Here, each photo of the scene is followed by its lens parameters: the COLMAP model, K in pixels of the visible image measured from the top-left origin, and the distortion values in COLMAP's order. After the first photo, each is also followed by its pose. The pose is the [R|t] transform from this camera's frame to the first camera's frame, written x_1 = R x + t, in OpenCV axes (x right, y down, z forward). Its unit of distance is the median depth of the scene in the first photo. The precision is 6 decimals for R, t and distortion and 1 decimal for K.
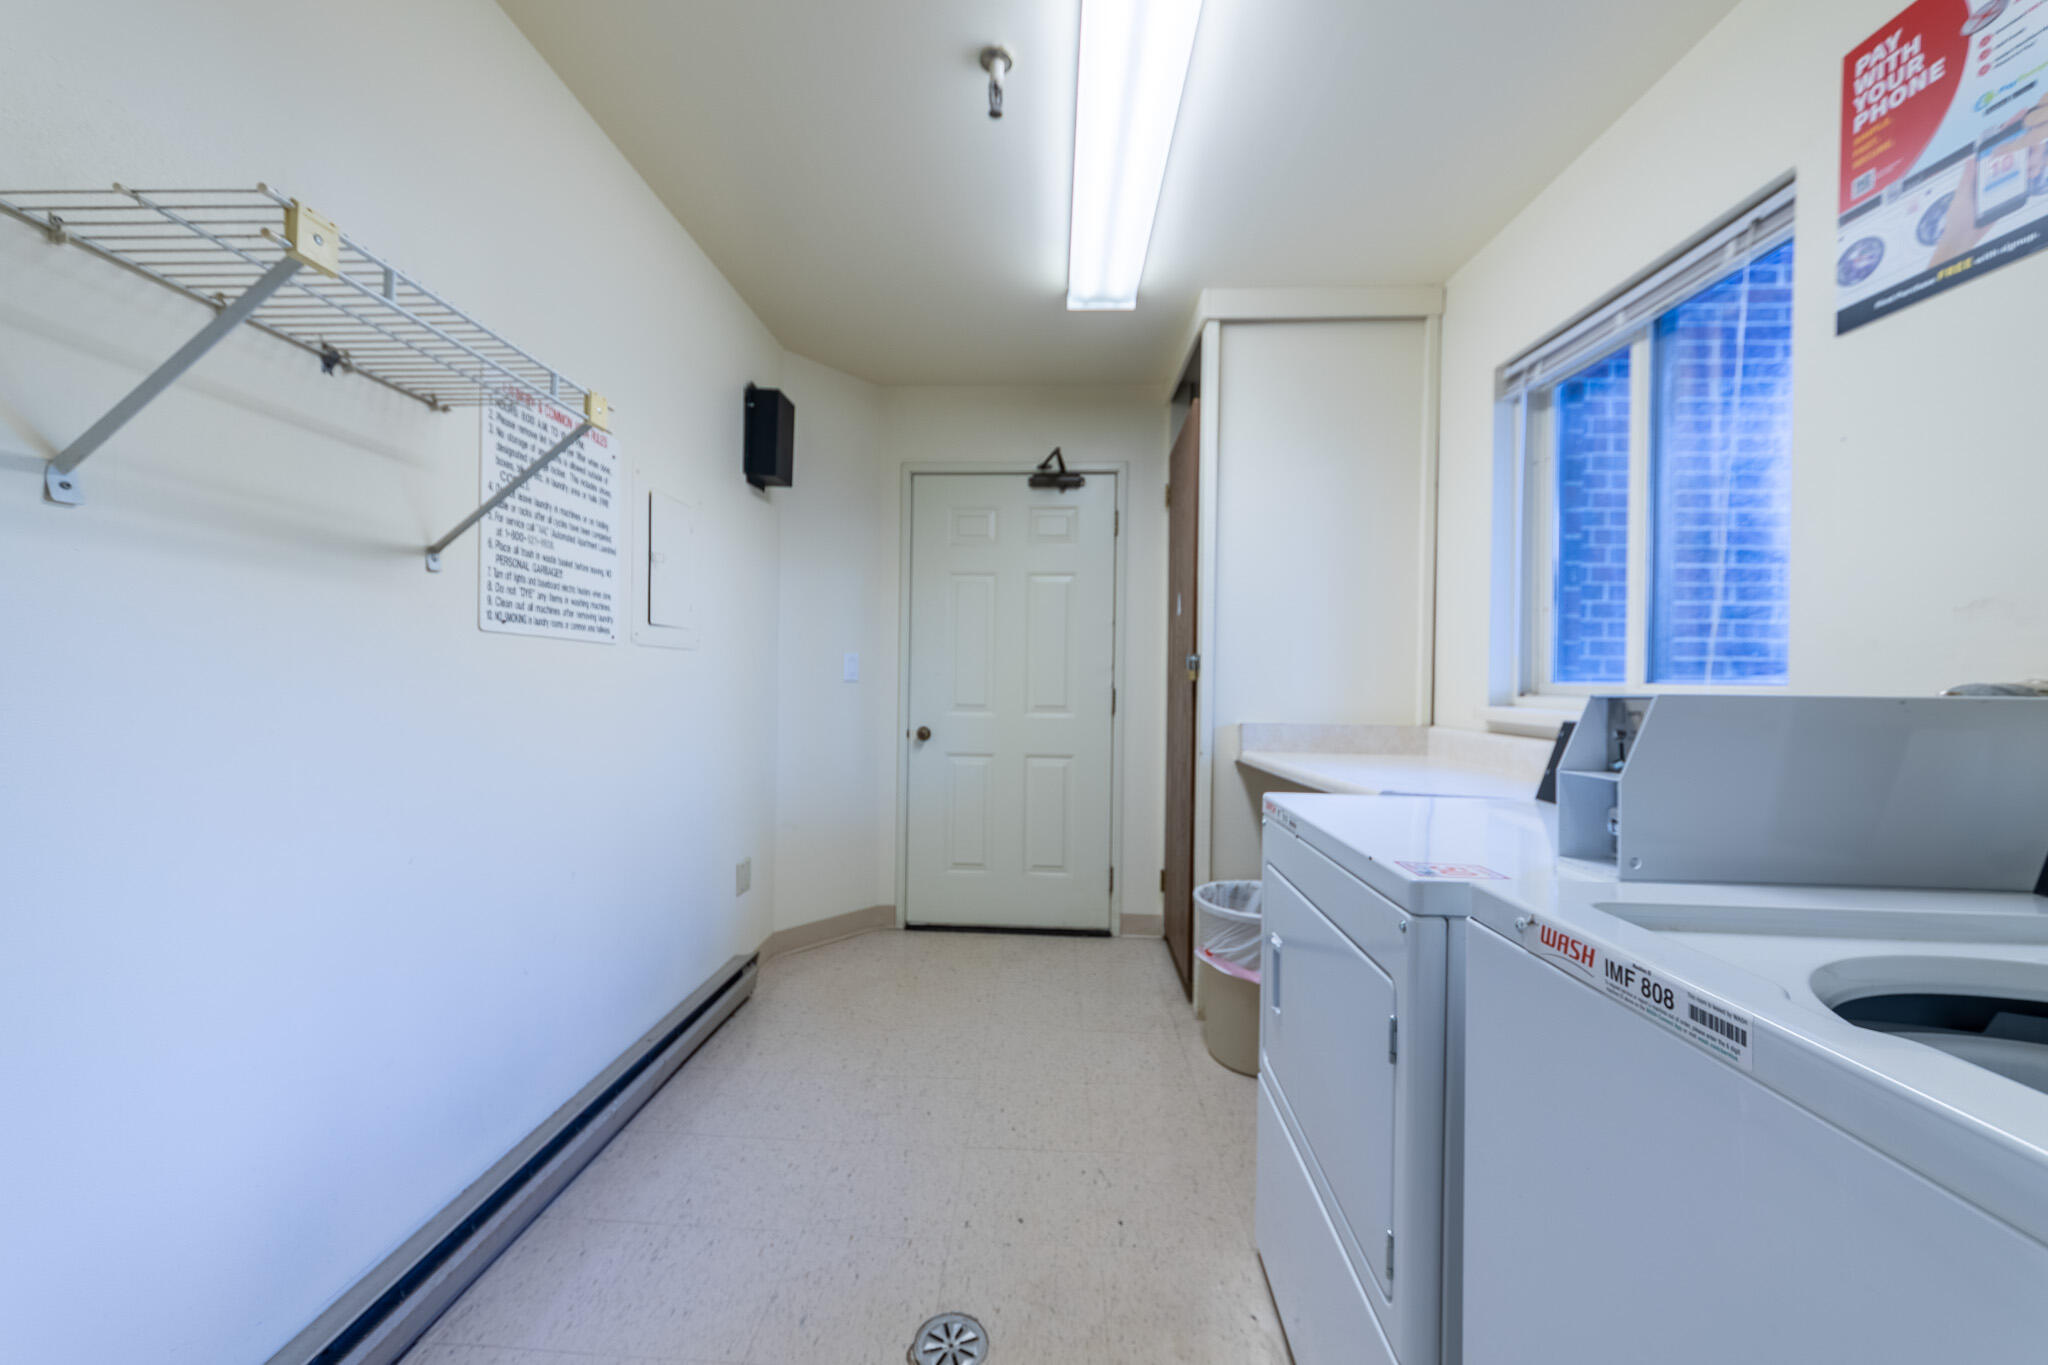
lens RADIAL K [[724.3, 0, 996.2], [0, 724.3, 681.5], [0, 0, 1]] dist [0.002139, 0.000354]
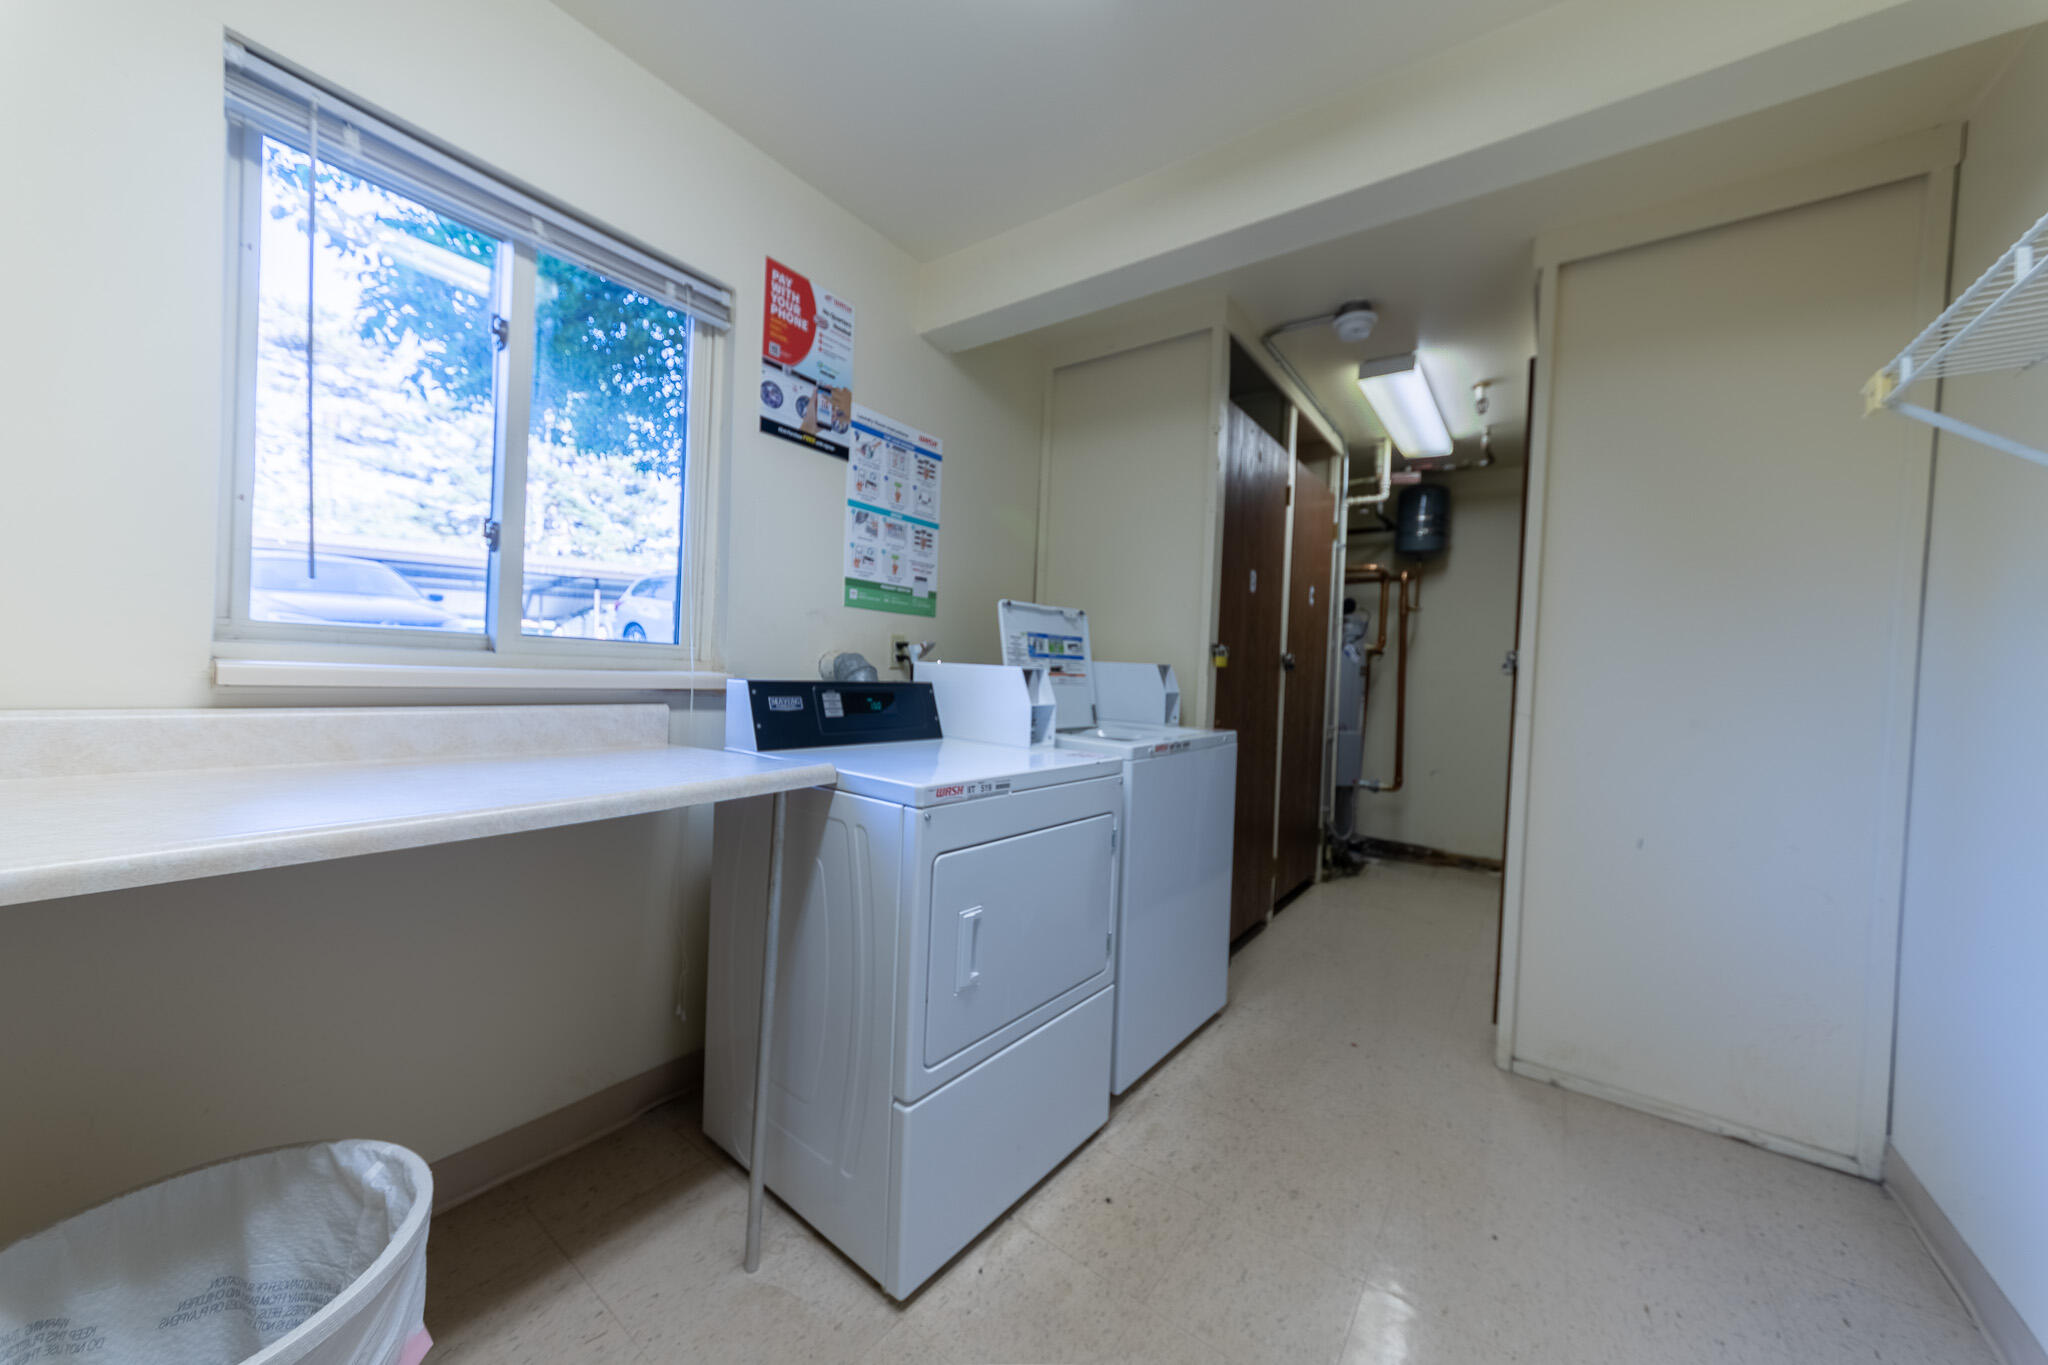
lens RADIAL K [[723.6, 0, 1026.7], [0, 723.6, 679.2], [0, 0, 1]] dist [-0.000127, 0.000211]
pose [[-0.844043, -0.061891, 0.532692, -0.081385], [-0.059651, 0.997989, 0.021436, 0.000769], [-0.532947, -0.013683, -0.846038, 0.738385]]
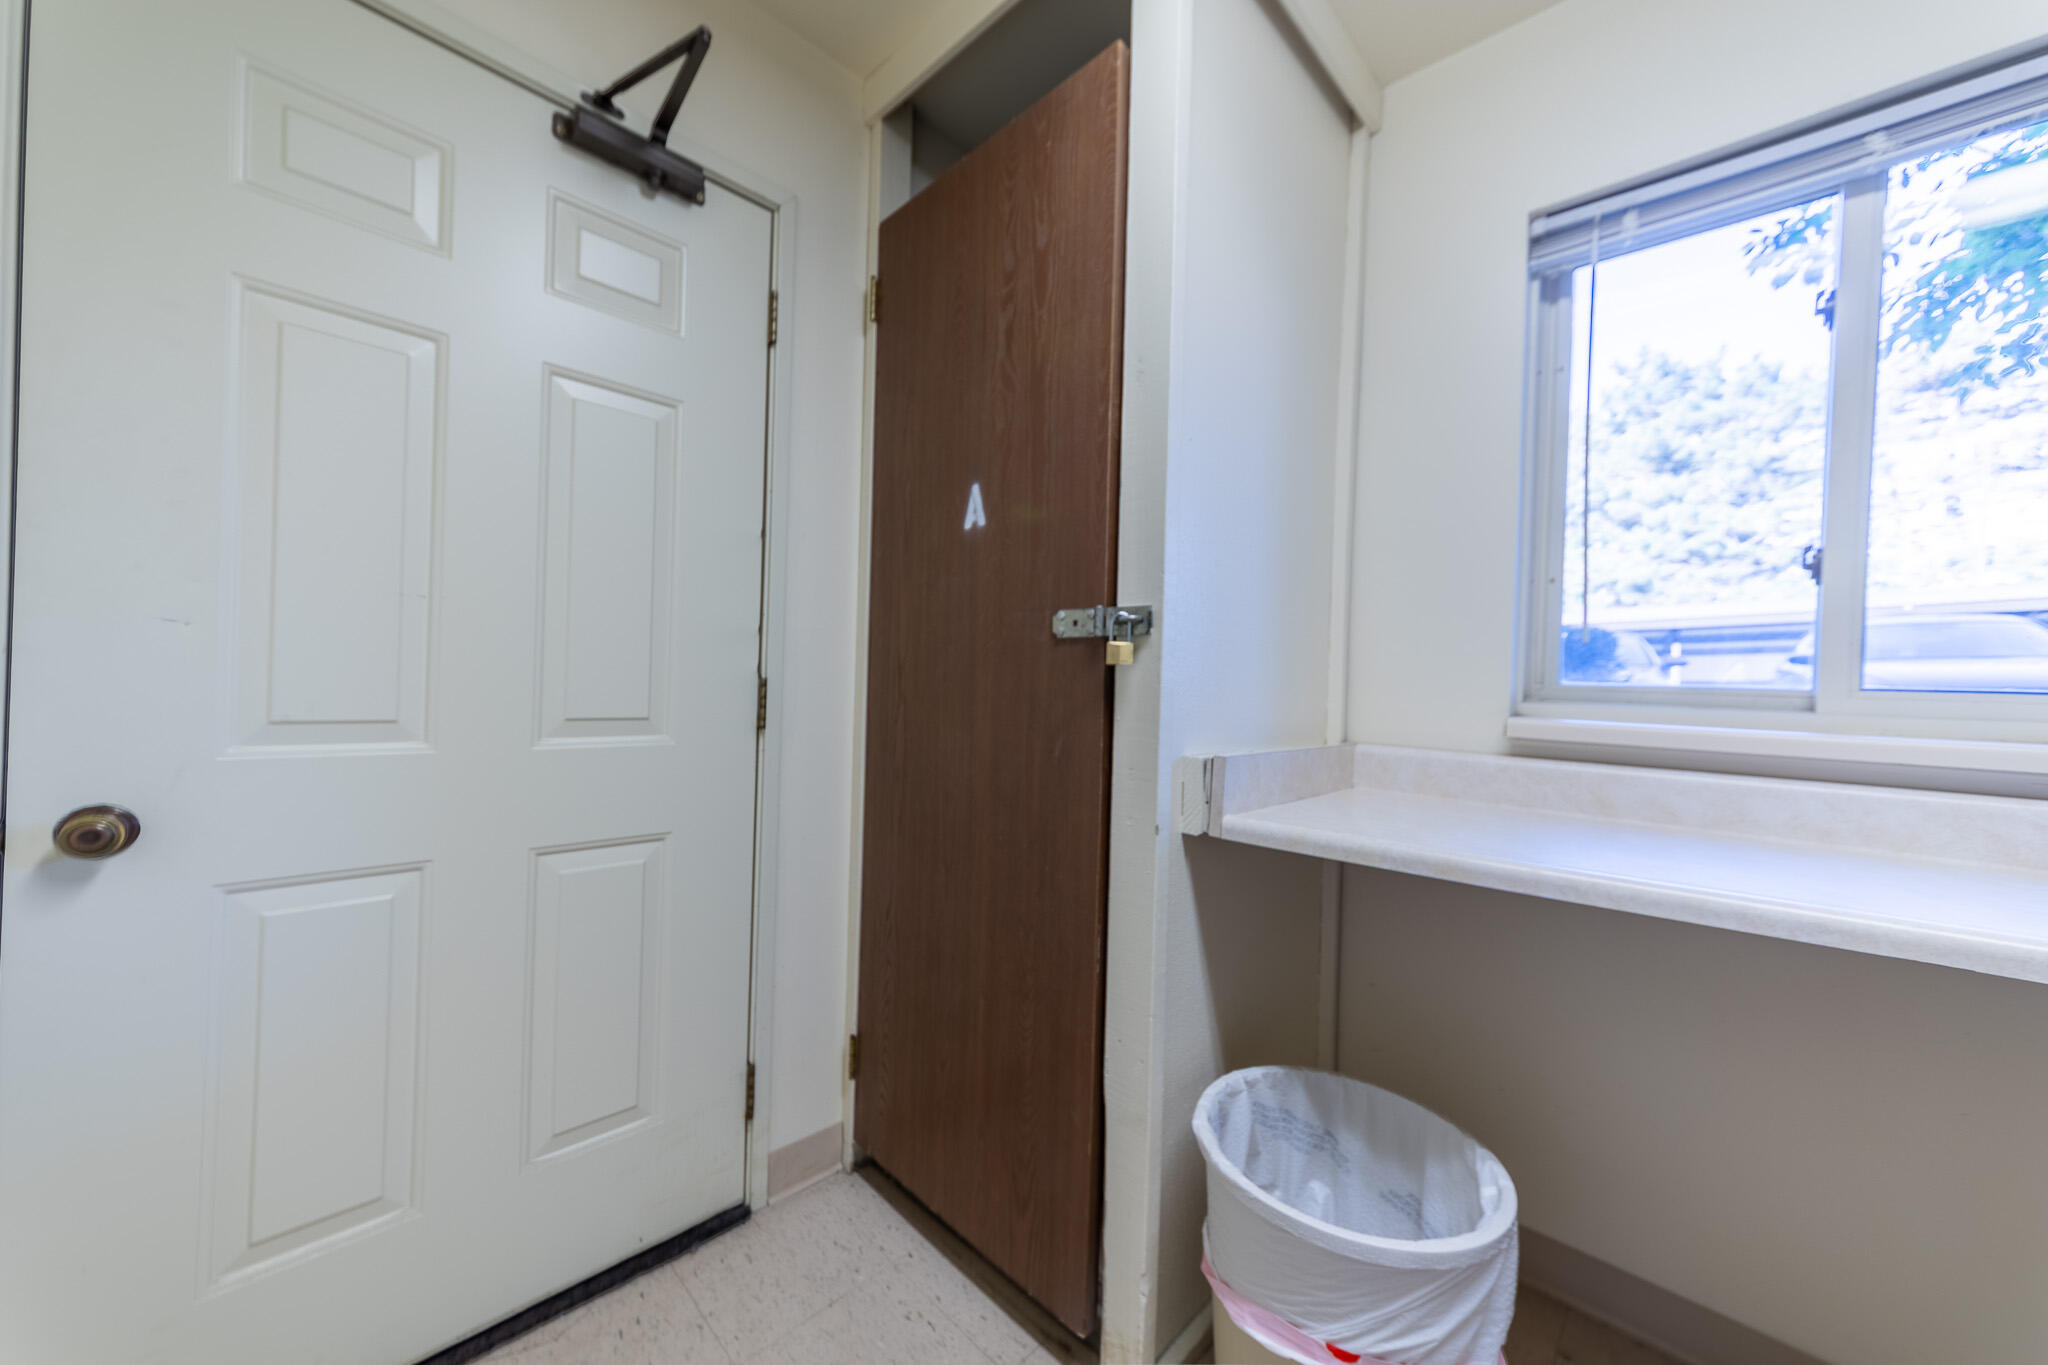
lens RADIAL K [[724.3, 0, 996.2], [0, 724.3, 681.5], [0, 0, 1]] dist [0.002139, 0.000354]
pose [[0.656013, 0.006528, 0.754722, -0.090566], [-0.024171, 0.999631, 0.012364, 0.003411], [-0.754363, -0.026353, 0.655929, 0.598997]]
